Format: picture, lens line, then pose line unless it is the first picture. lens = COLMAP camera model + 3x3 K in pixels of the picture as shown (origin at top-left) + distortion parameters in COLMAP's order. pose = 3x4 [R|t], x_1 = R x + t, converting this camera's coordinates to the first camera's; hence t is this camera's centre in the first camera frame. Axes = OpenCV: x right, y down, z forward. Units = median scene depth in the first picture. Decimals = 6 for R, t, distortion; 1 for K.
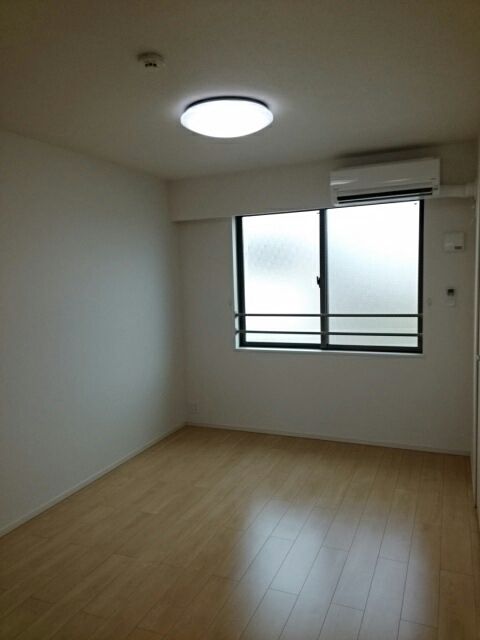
lens RADIAL K [[481.7, 0, 240.6], [0, 481.7, 321.5], [0, 0, 1]] dist [0.009848, 0.003106]
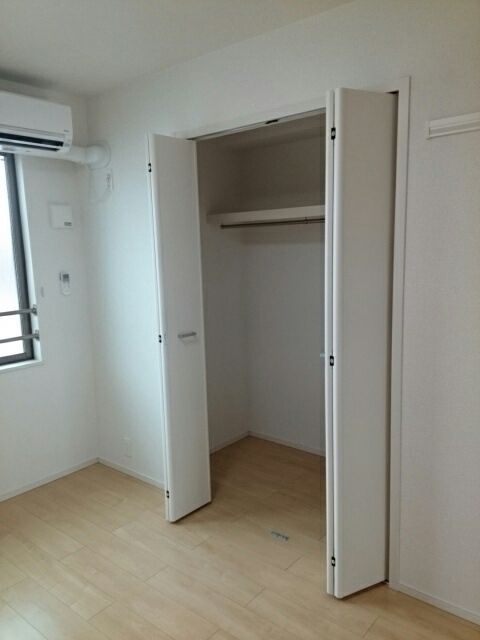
lens RADIAL K [[481.7, 0, 240.6], [0, 481.7, 321.5], [0, 0, 1]] dist [0.009848, 0.003106]
pose [[0.279574, -0.126739, 0.951722, -0.273860], [0.118881, 0.988191, 0.096673, -0.031846], [-0.952736, 0.086114, 0.291339, 0.489058]]
